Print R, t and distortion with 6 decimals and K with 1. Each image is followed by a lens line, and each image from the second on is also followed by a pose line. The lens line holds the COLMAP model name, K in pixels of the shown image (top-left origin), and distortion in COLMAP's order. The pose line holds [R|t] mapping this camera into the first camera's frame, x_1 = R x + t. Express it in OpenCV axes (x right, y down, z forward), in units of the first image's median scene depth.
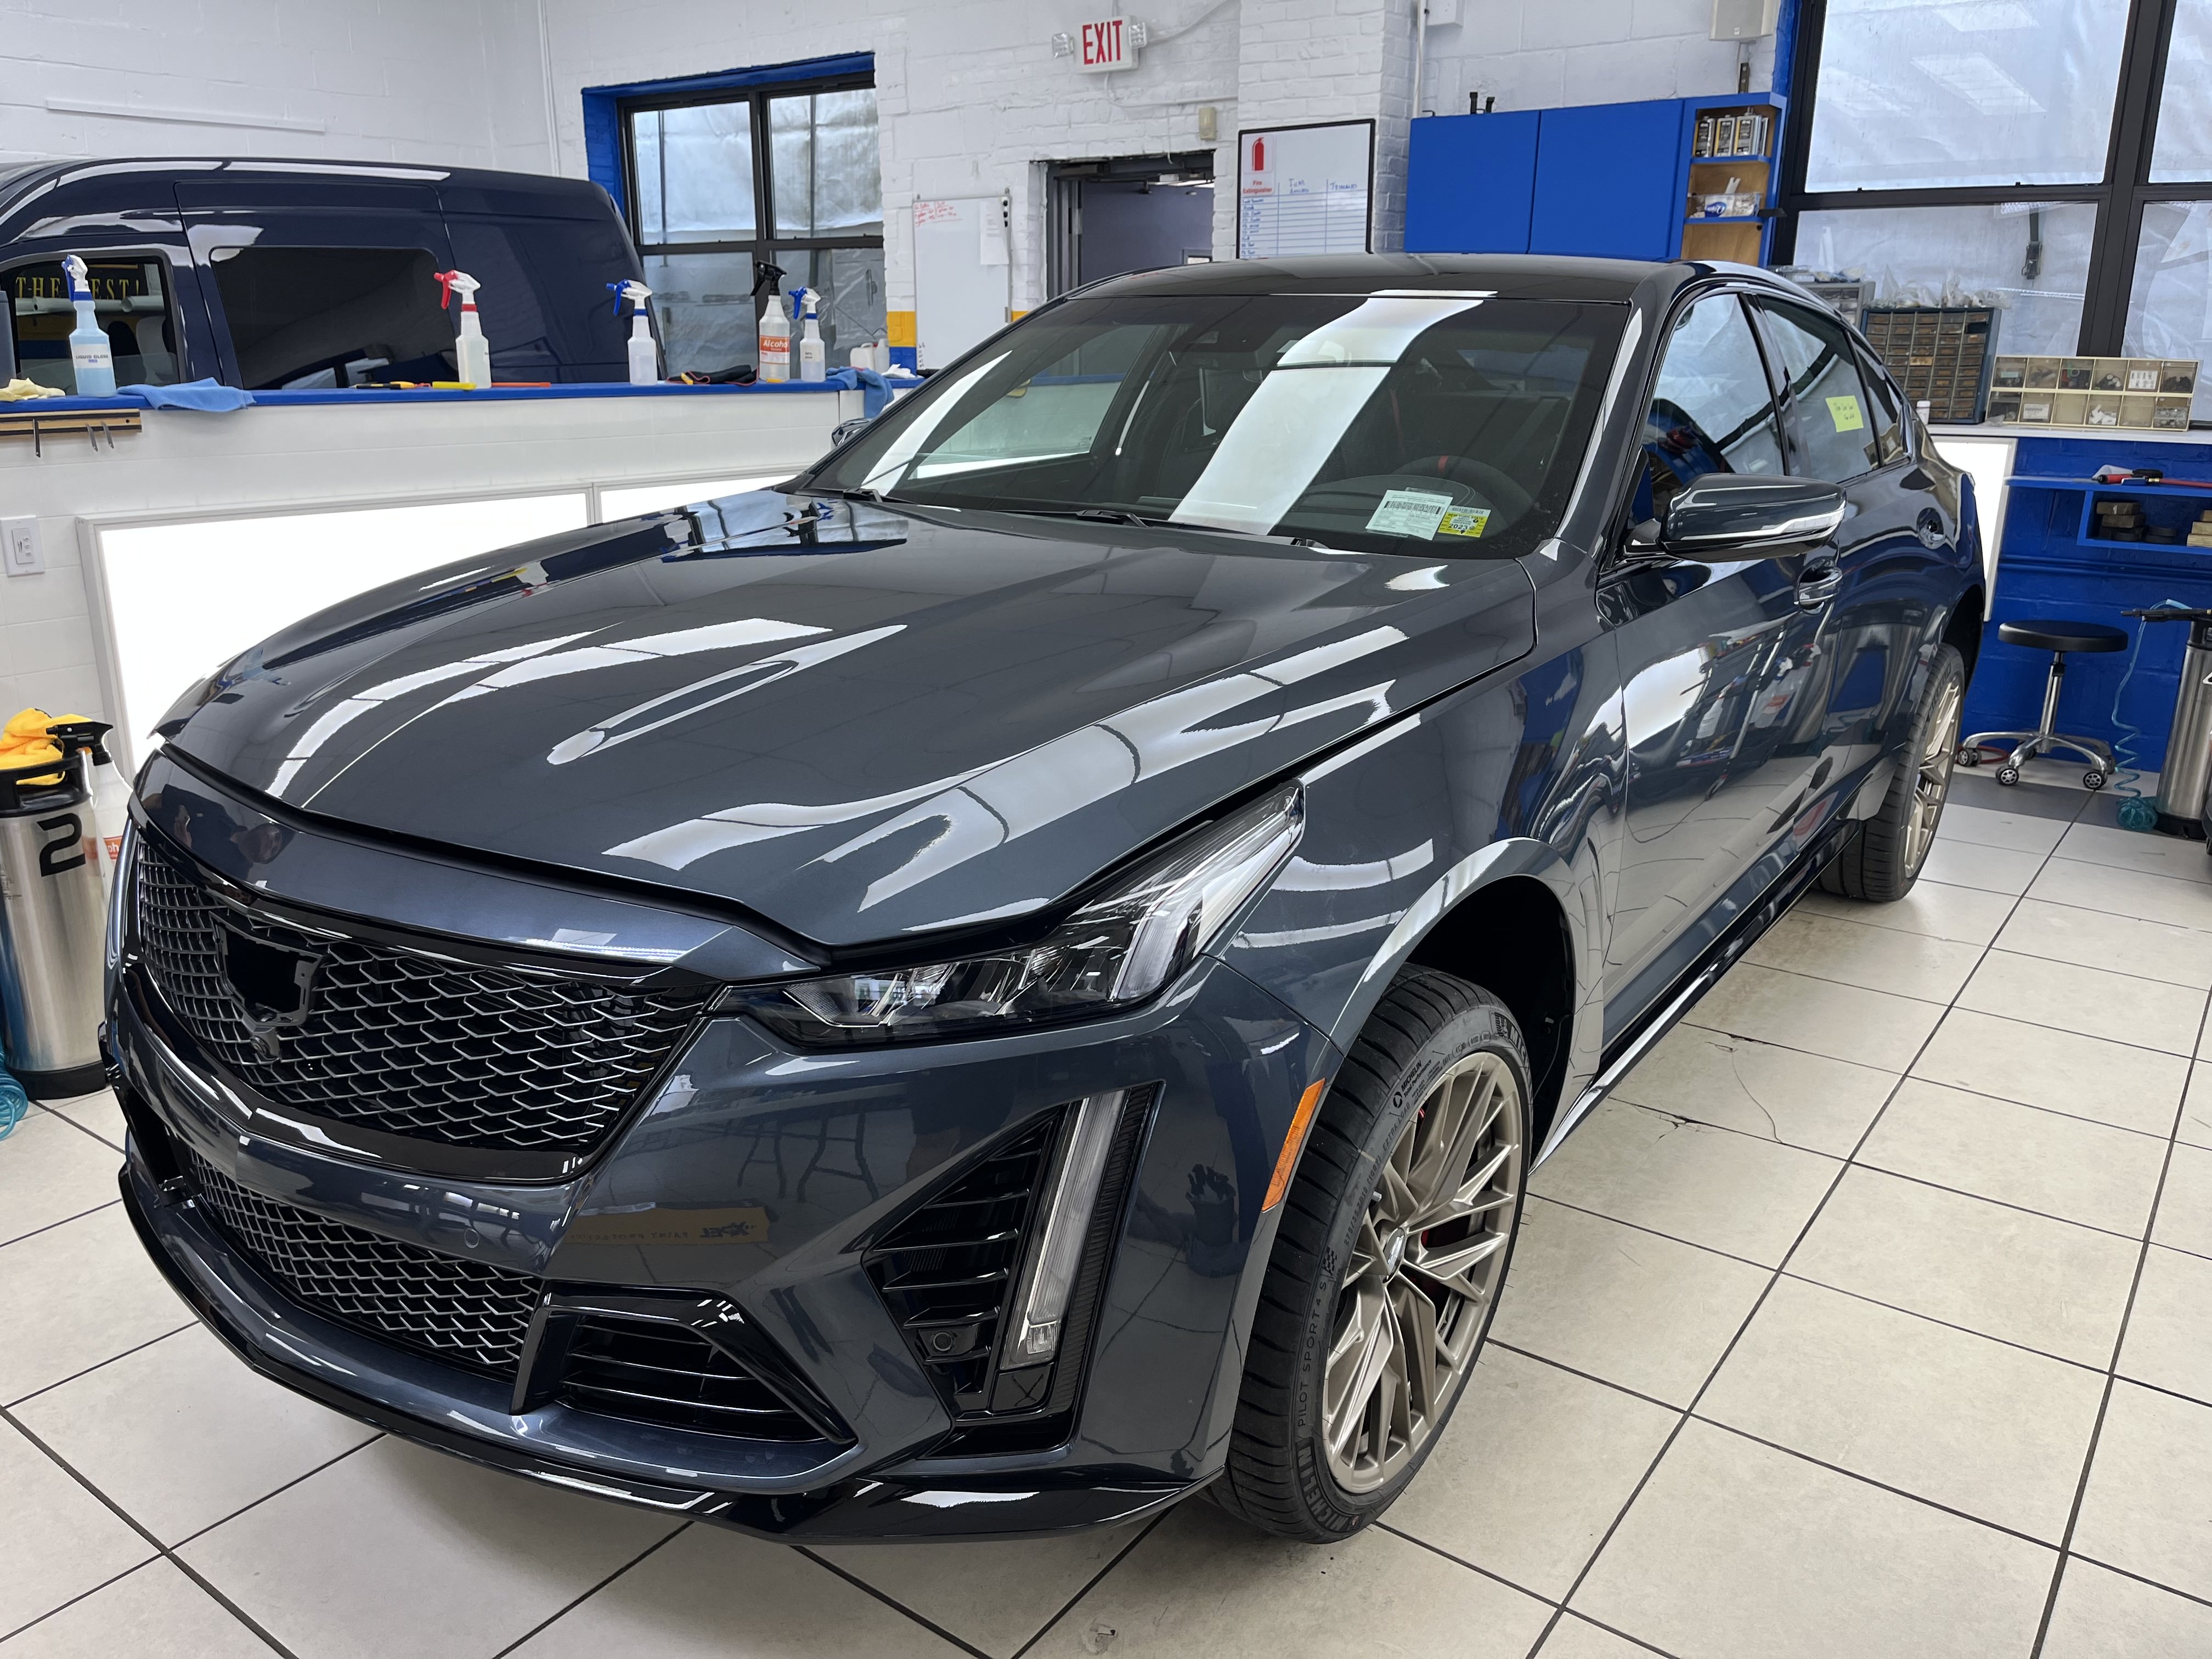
lens RADIAL K [[1693.2, 0, 1106.0], [0, 1693.2, 829.5], [0, 0, 1]] dist [-0.042780, 0.109474]
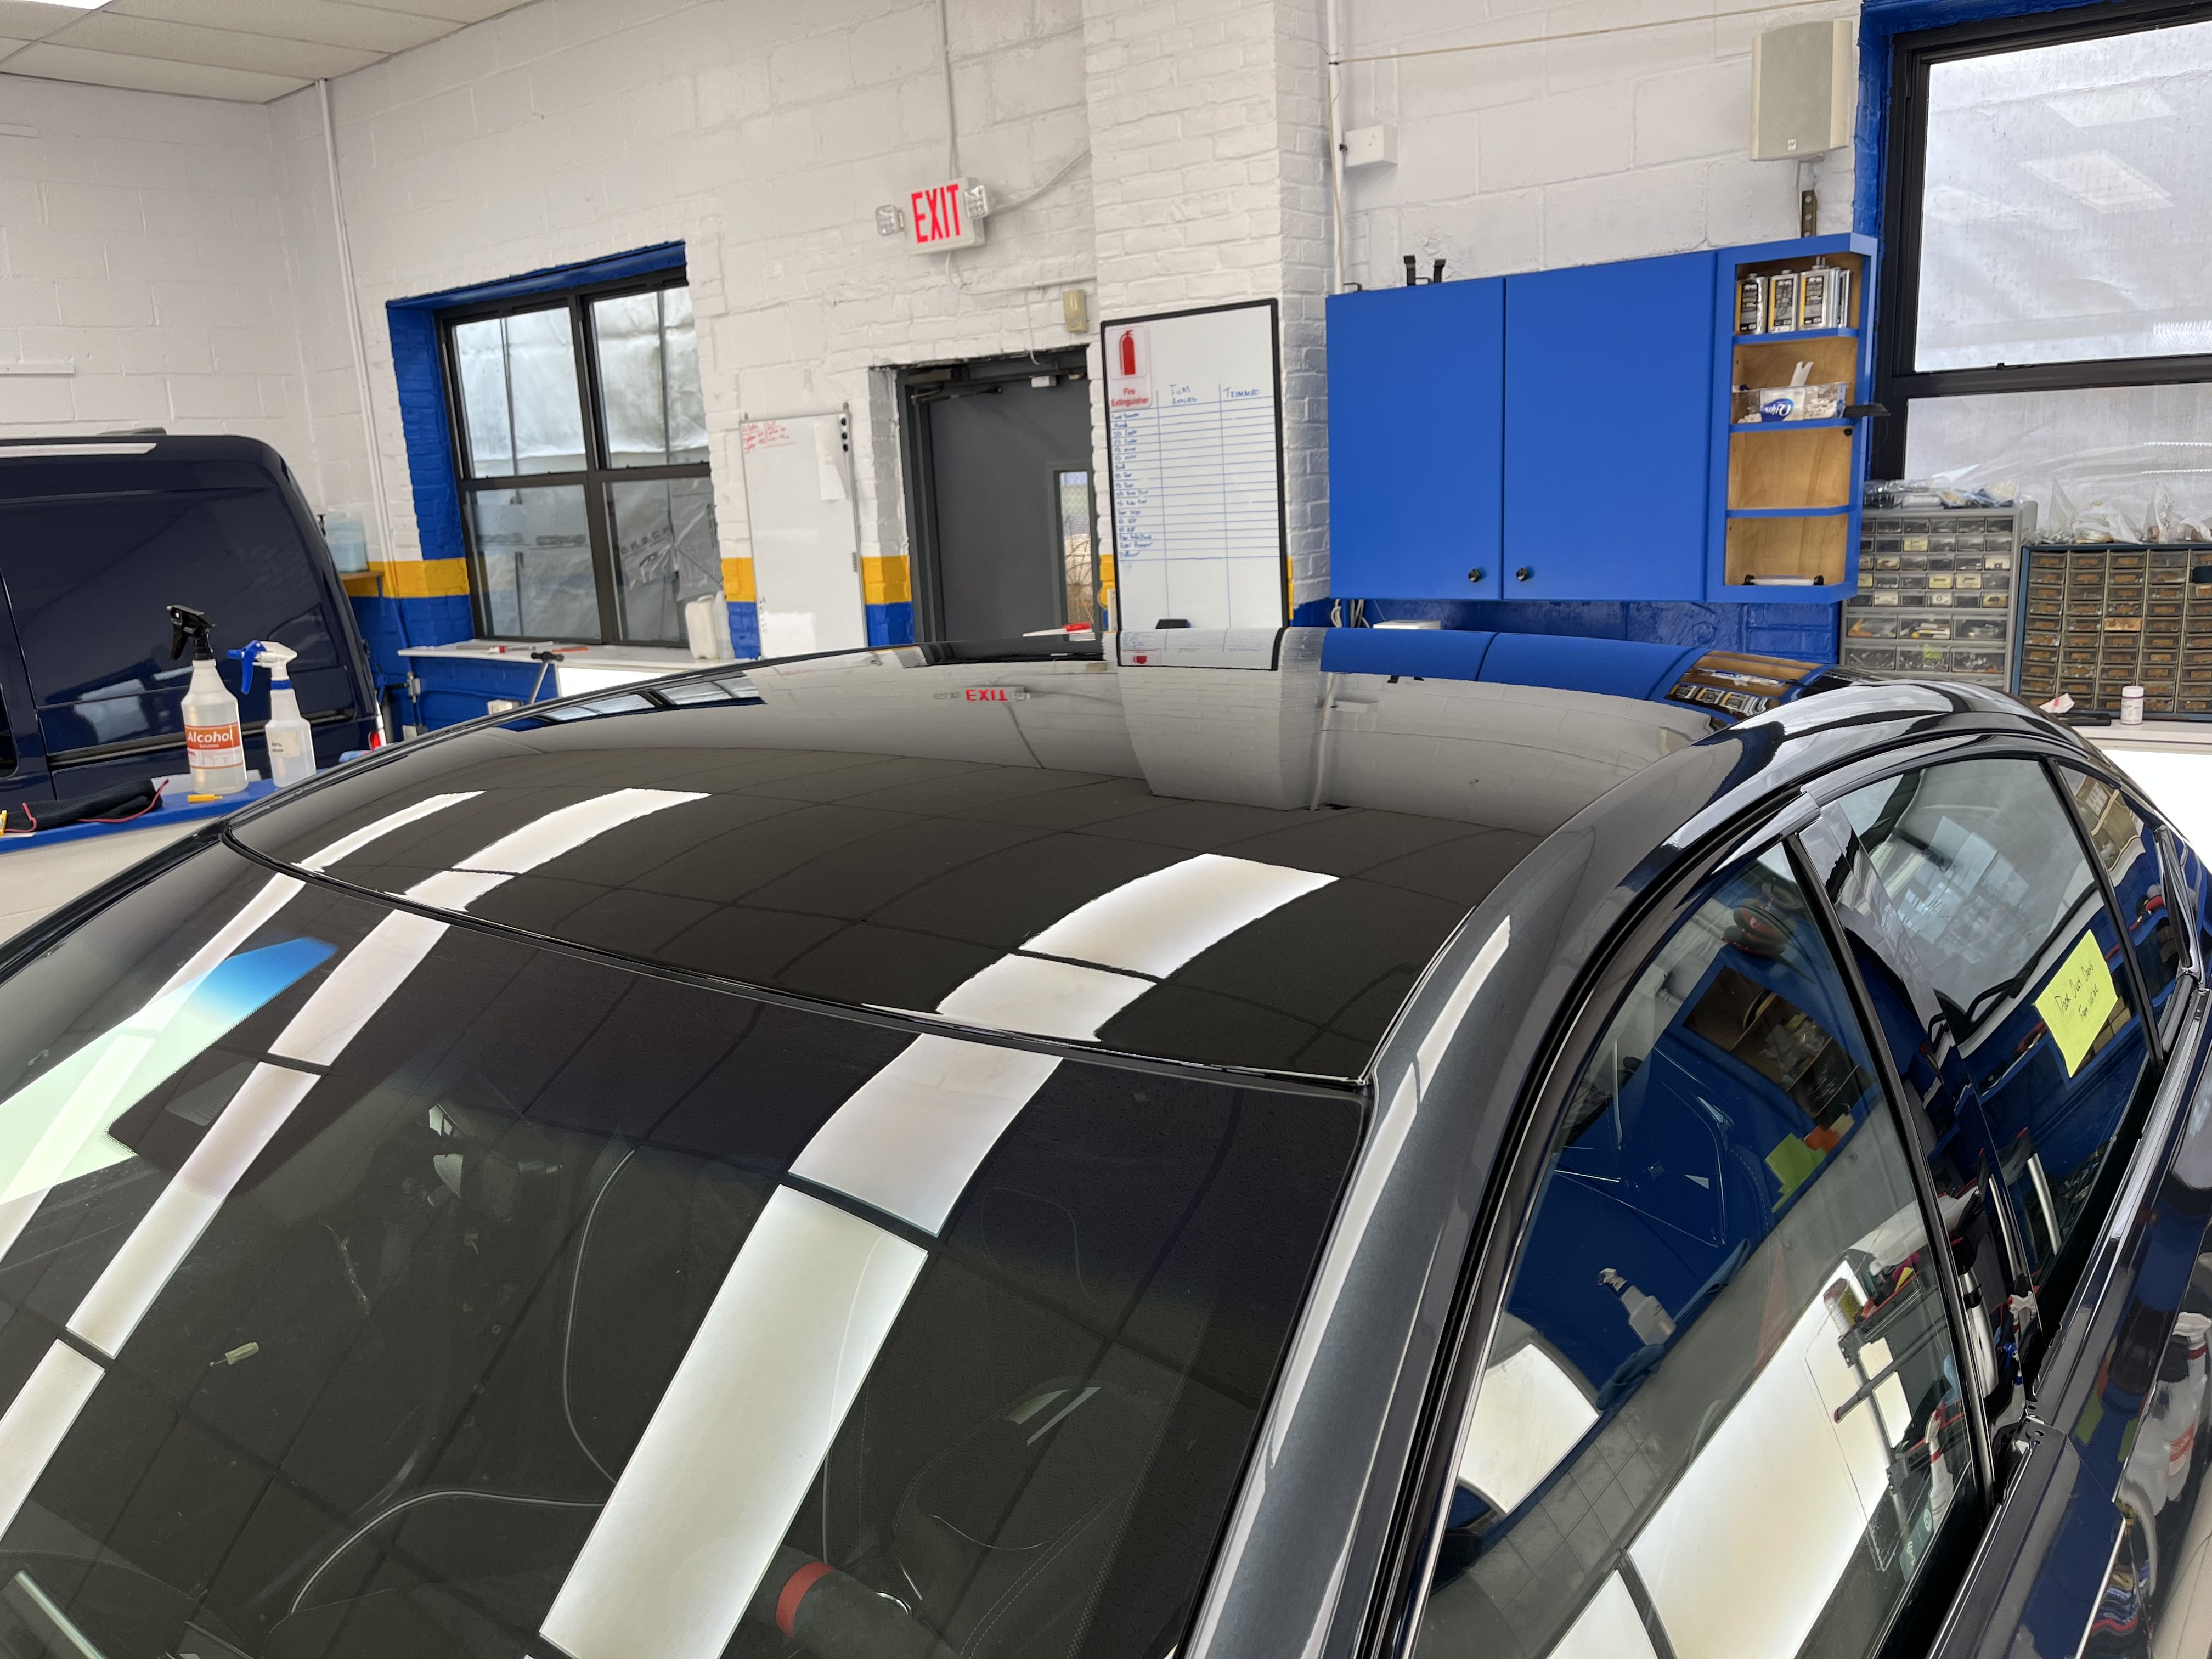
lens RADIAL K [[1693.2, 0, 1106.0], [0, 1693.2, 829.5], [0, 0, 1]] dist [-0.042780, 0.109474]
pose [[0.997024, -0.036534, -0.067885, 0.114837], [0.031110, 0.996364, -0.079315, -0.132534], [0.070536, 0.076967, 0.994535, 0.281078]]
